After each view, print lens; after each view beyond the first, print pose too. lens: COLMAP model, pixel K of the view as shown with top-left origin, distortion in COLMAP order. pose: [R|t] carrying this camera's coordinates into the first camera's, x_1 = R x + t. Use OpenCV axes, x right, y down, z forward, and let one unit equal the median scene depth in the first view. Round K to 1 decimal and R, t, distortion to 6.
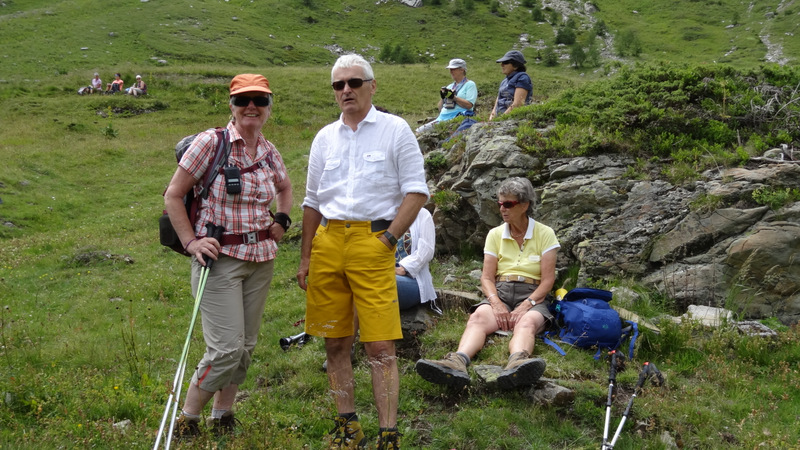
lens RADIAL K [[823.1, 0, 400.0], [0, 823.1, 225.0], [0, 0, 1]] dist [-0.008671, -0.000145]
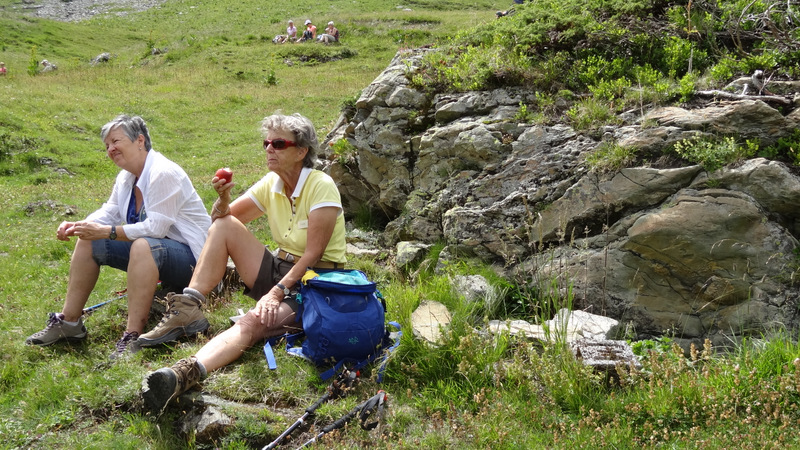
lens RADIAL K [[880.0, 0, 400.0], [0, 880.0, 225.0], [0, 0, 1]] dist [0.000368, 0.013003]
pose [[0.957423, 0.044113, -0.285298, 0.404844], [-0.031046, 0.998258, 0.050165, -0.003297], [0.287014, -0.039172, 0.957125, 0.256769]]
